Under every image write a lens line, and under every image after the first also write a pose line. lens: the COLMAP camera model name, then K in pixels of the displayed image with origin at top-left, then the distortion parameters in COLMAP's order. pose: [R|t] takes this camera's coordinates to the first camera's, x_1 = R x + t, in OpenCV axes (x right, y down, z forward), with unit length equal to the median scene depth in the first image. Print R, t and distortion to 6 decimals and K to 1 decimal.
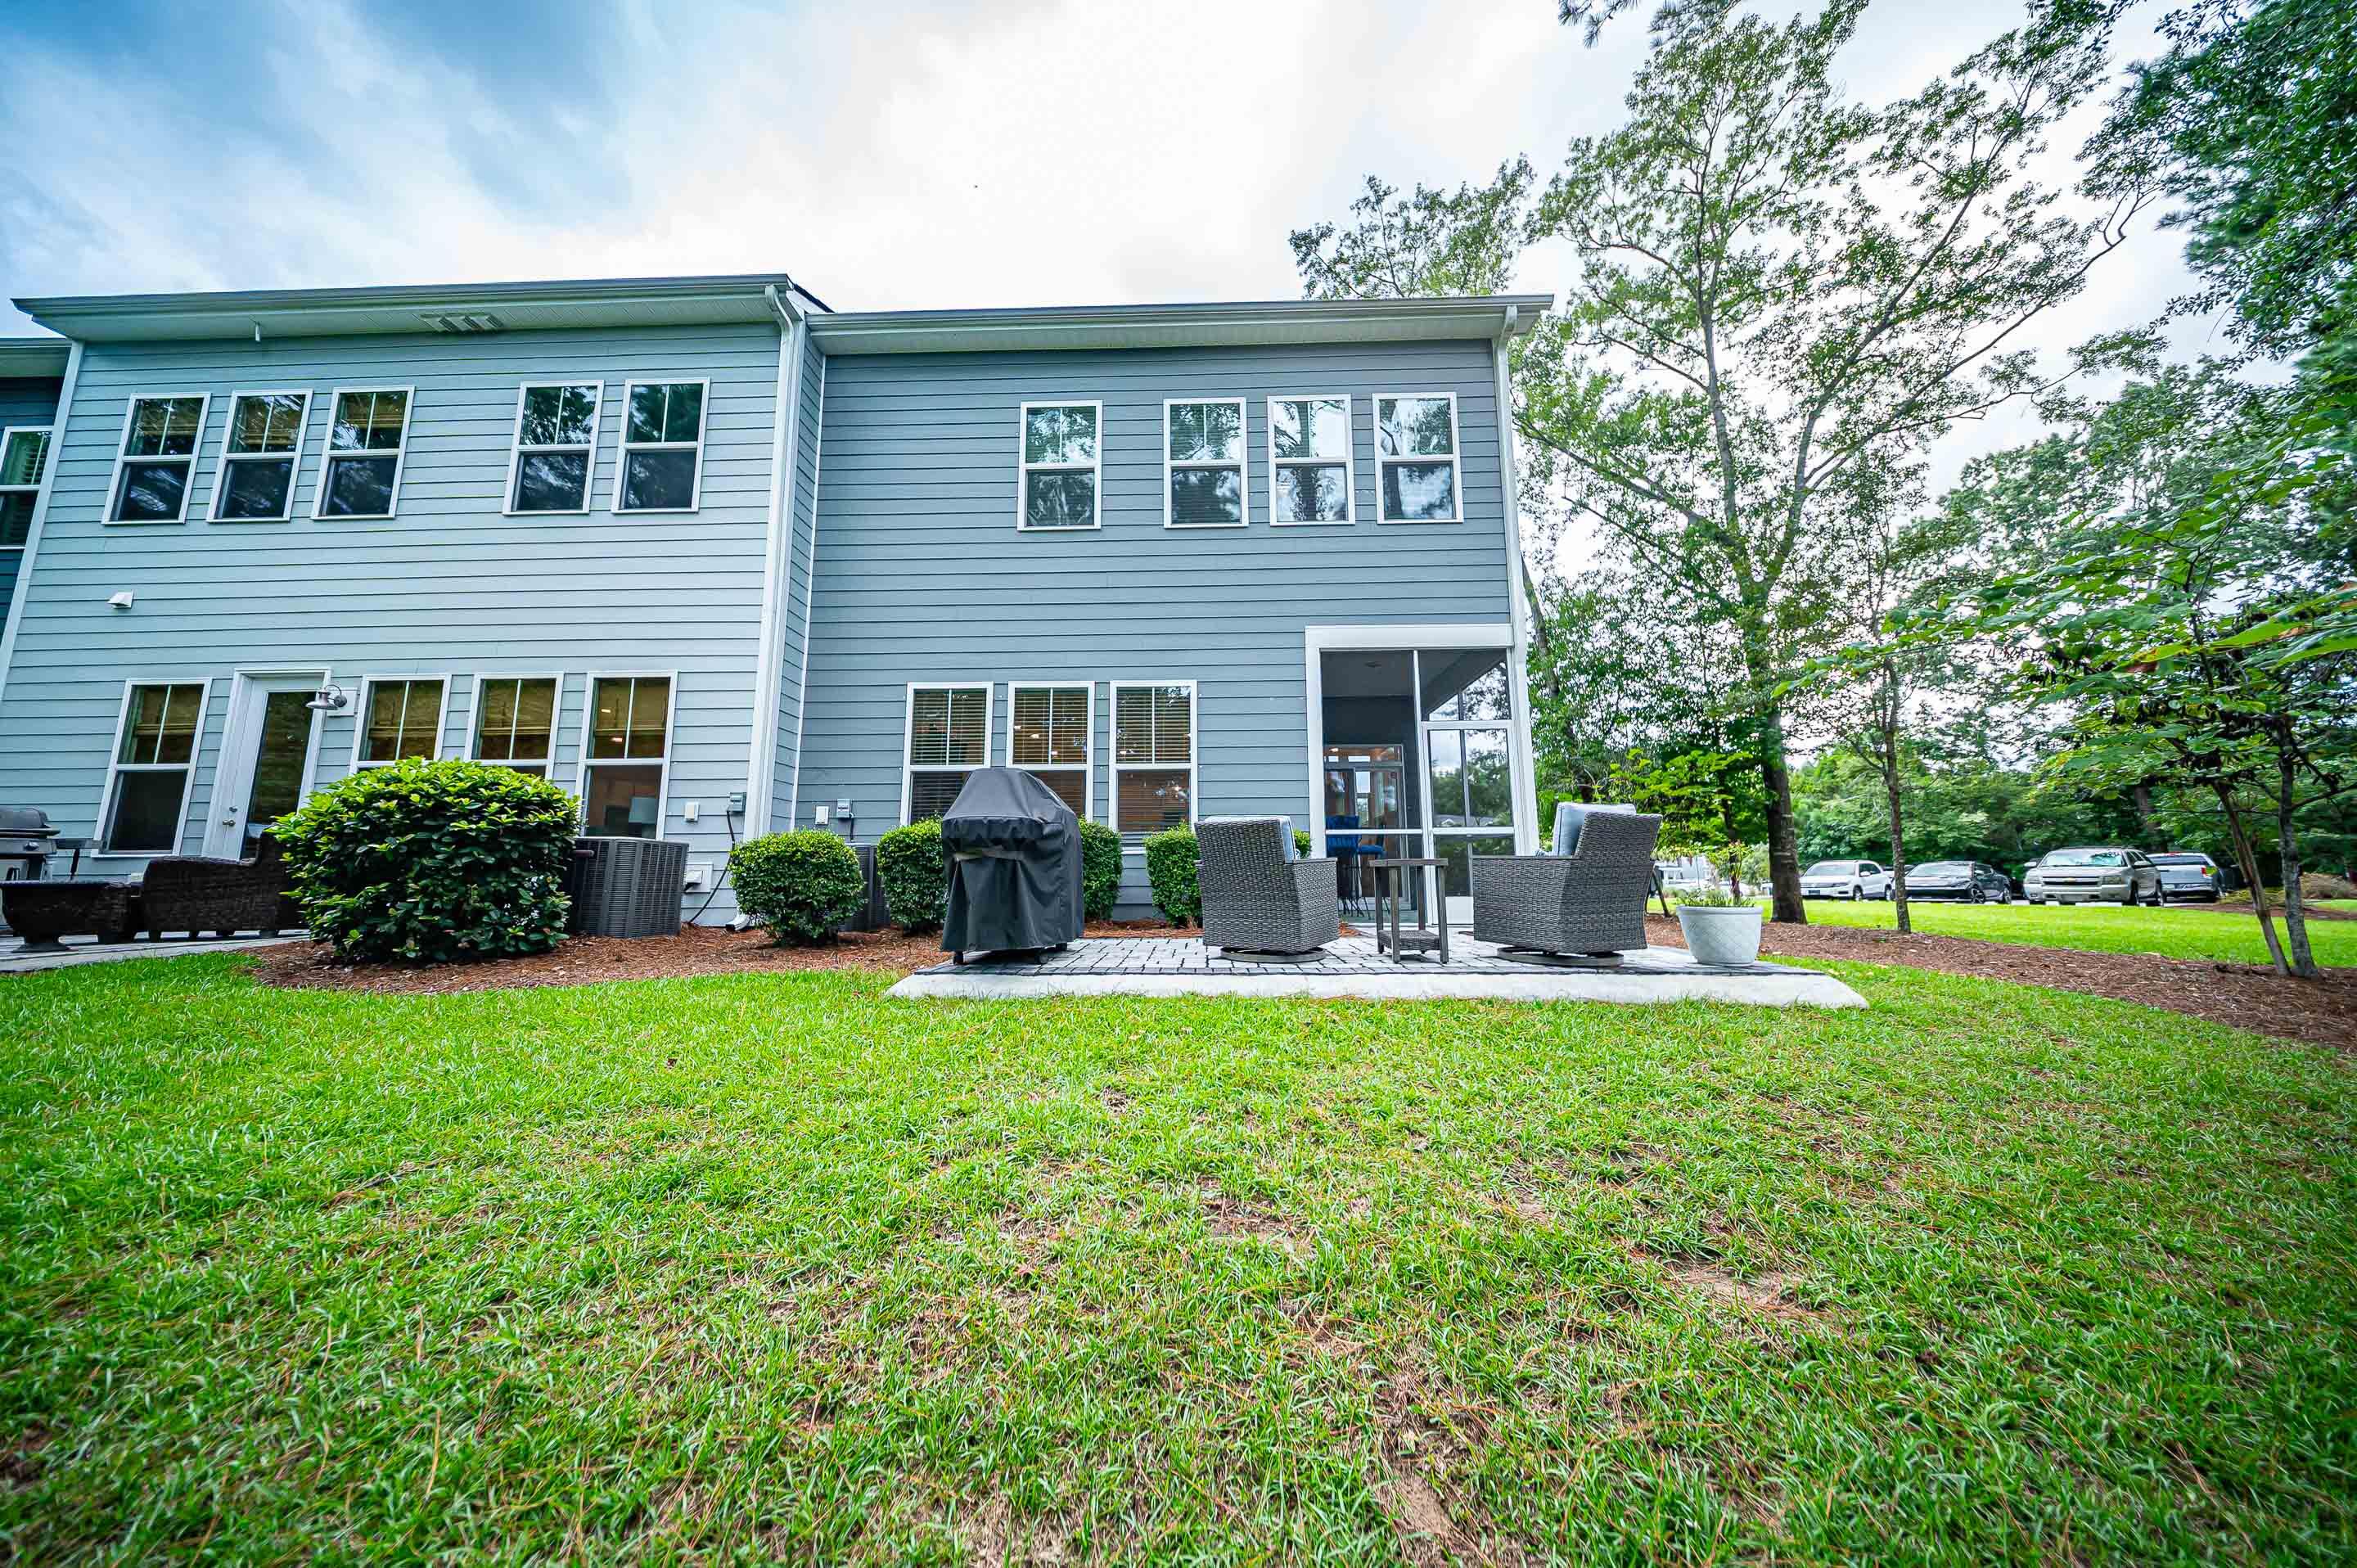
lens RADIAL K [[699.7, 0, 1182.3], [0, 699.7, 788.6], [0, 0, 1]] dist [0.007087, -0.003028]
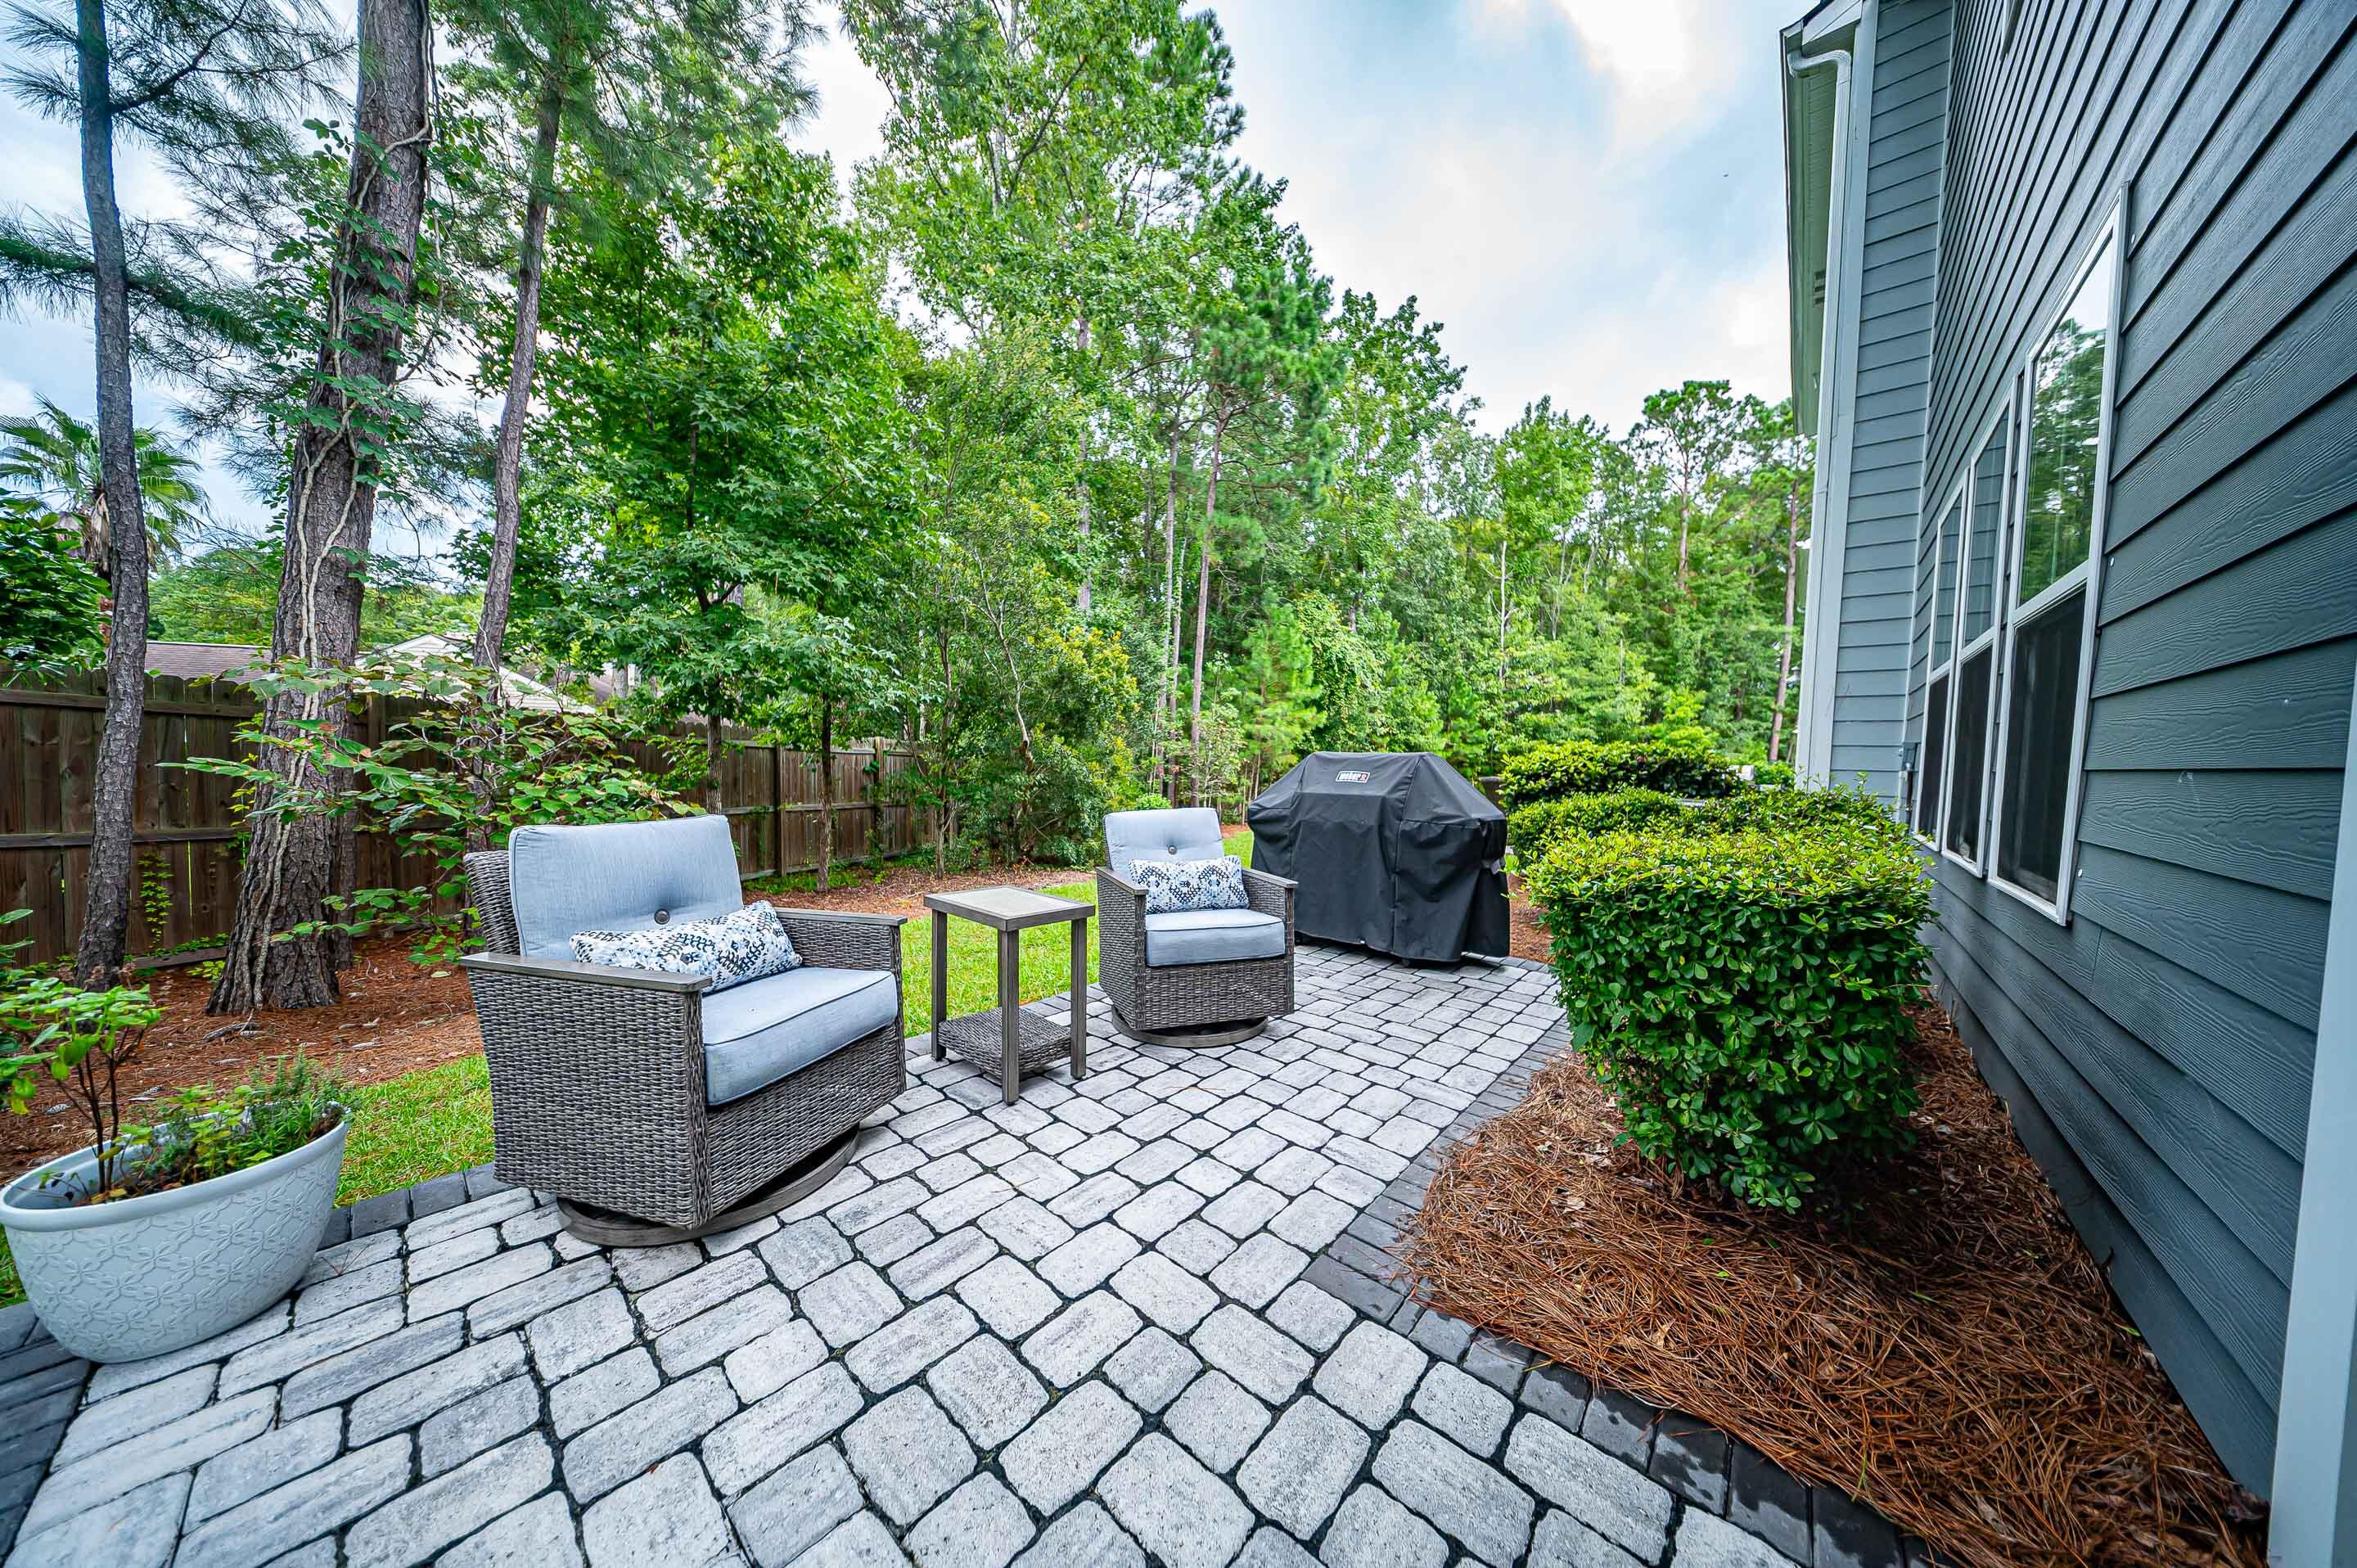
lens RADIAL K [[699.7, 0, 1182.3], [0, 699.7, 788.6], [0, 0, 1]] dist [0.007087, -0.003028]
pose [[-0.643143, 0.026654, -0.765282, 0.399464], [0.099250, 0.993865, -0.048795, 0.023375], [0.759287, -0.107337, -0.641843, 0.865741]]
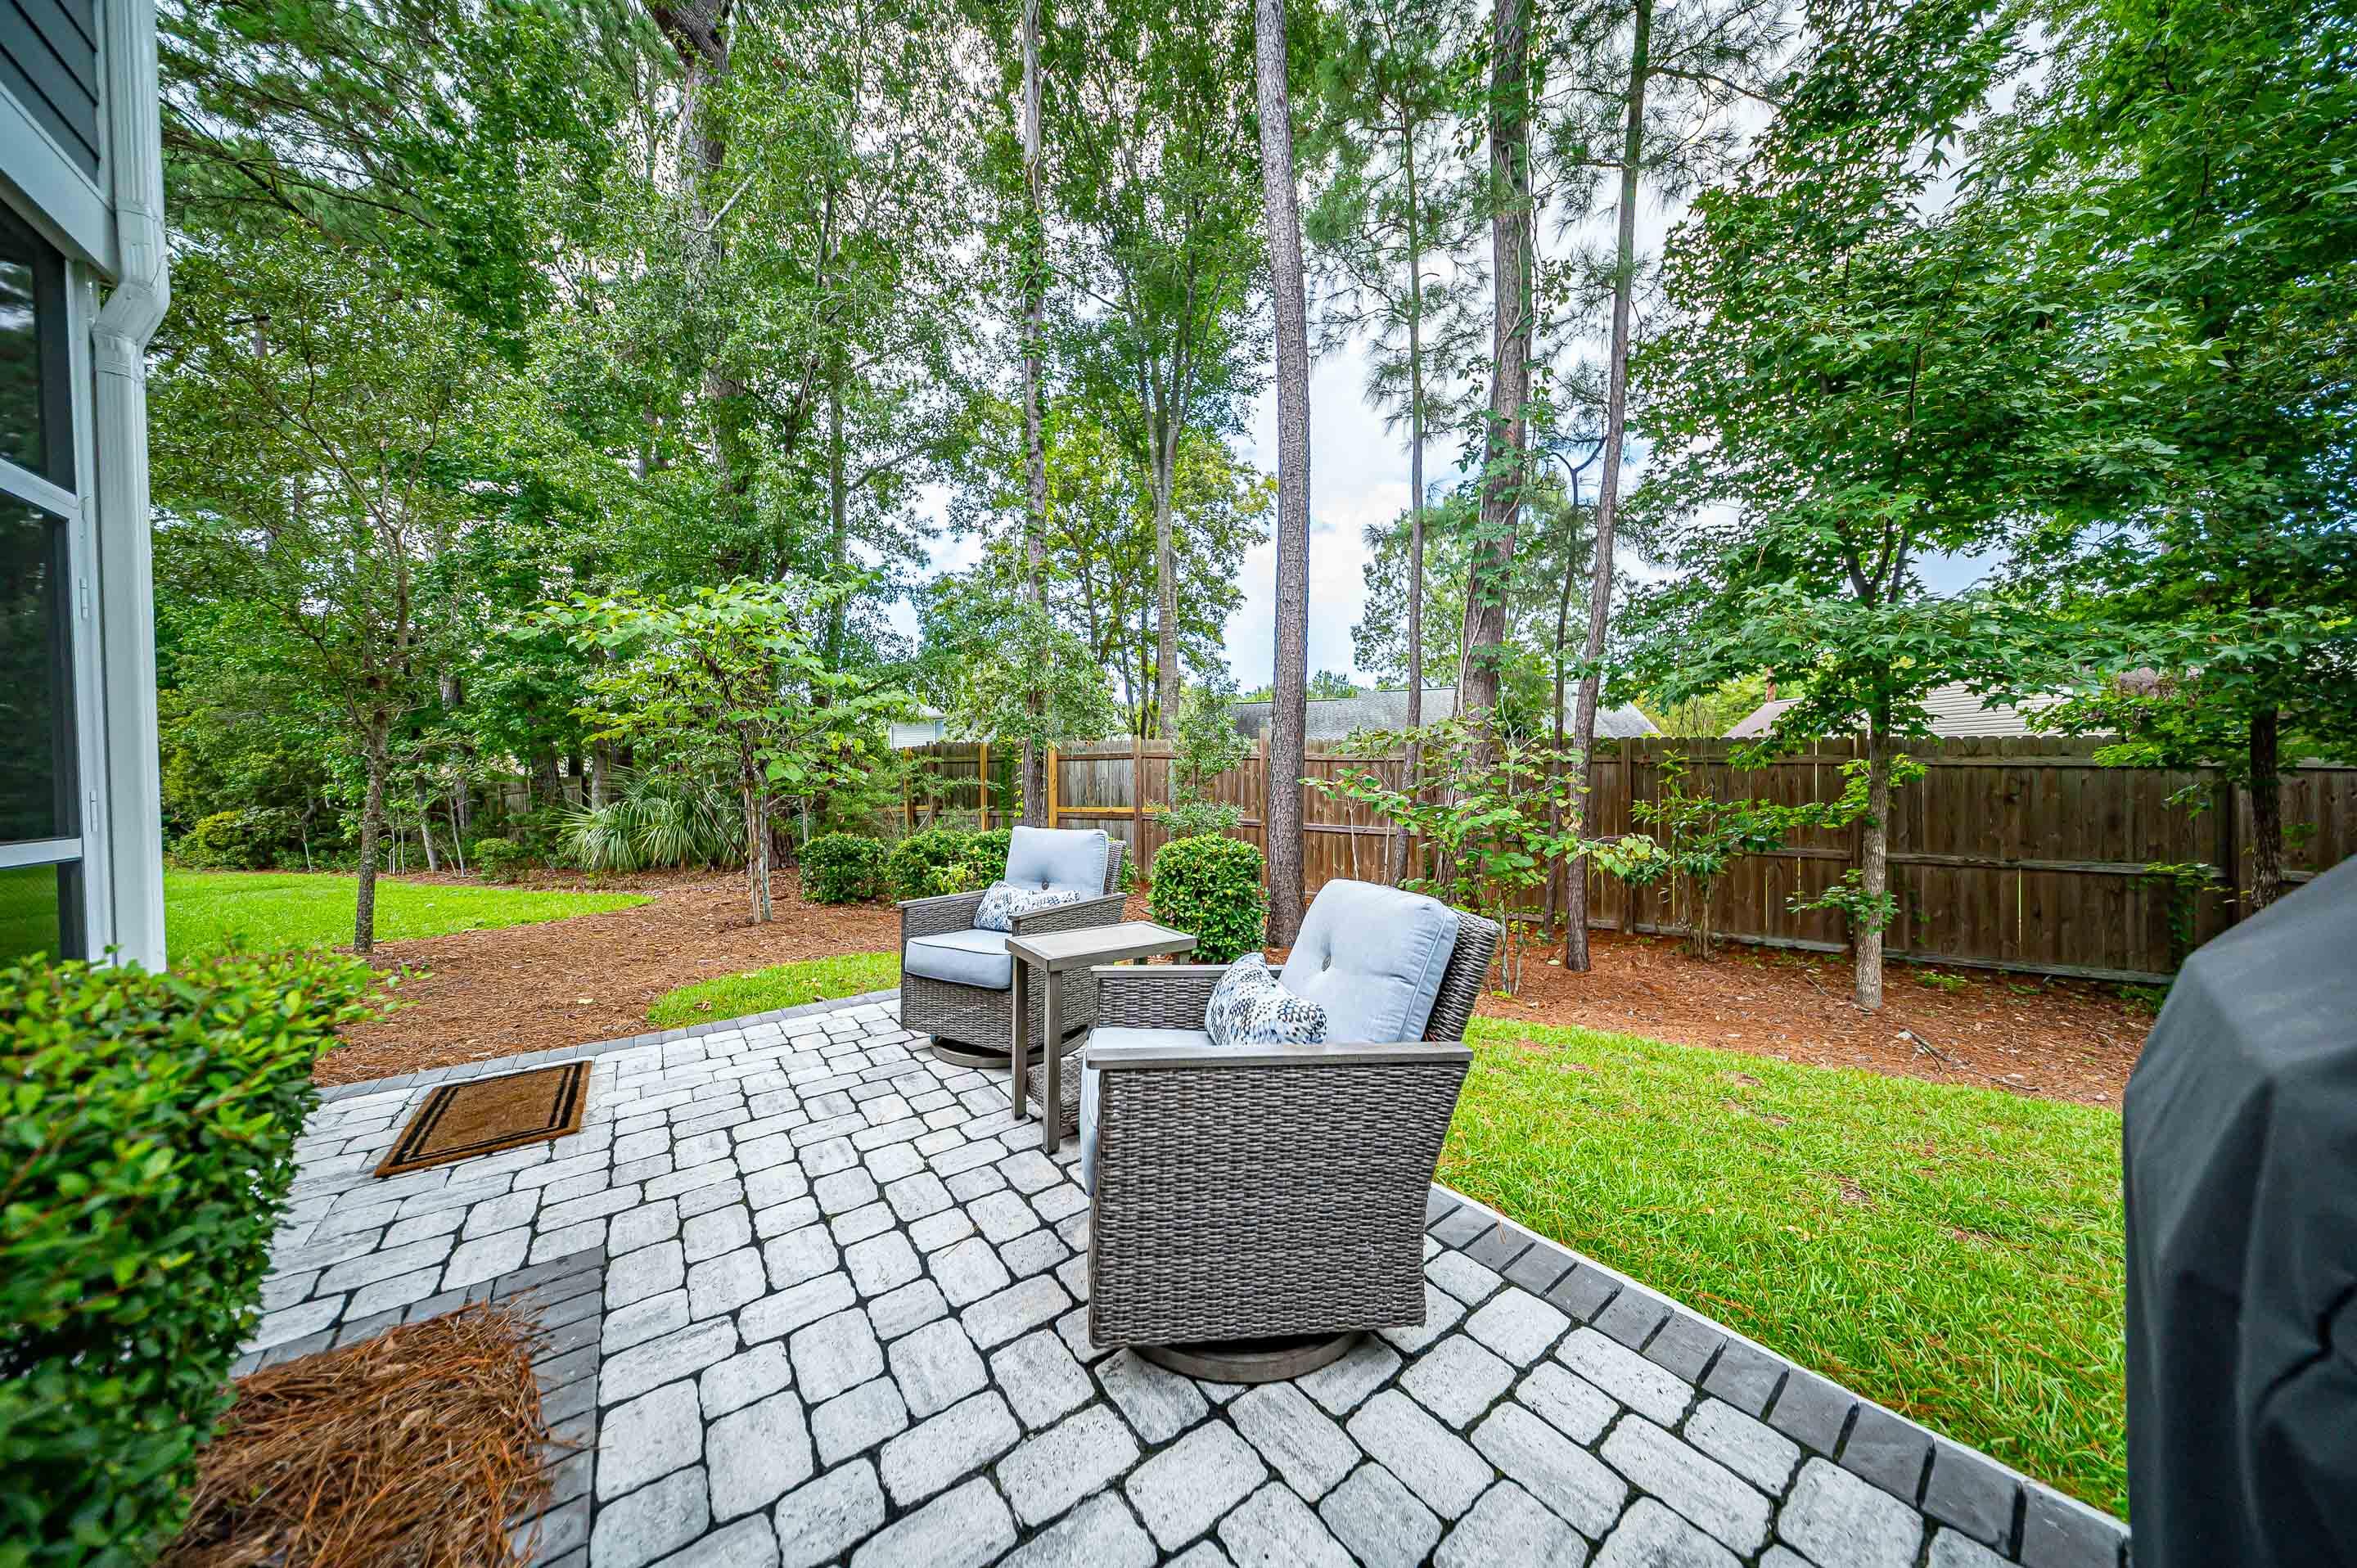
lens RADIAL K [[728.8, 0, 1182.6], [0, 728.8, 790.8], [0, 0, 1]] dist [0.010908, -0.003287]
pose [[-0.618433, -0.001598, 0.785836, -0.065956], [-0.097570, 0.992416, -0.074766, 0.007614], [-0.779757, -0.122912, -0.613899, 0.768547]]
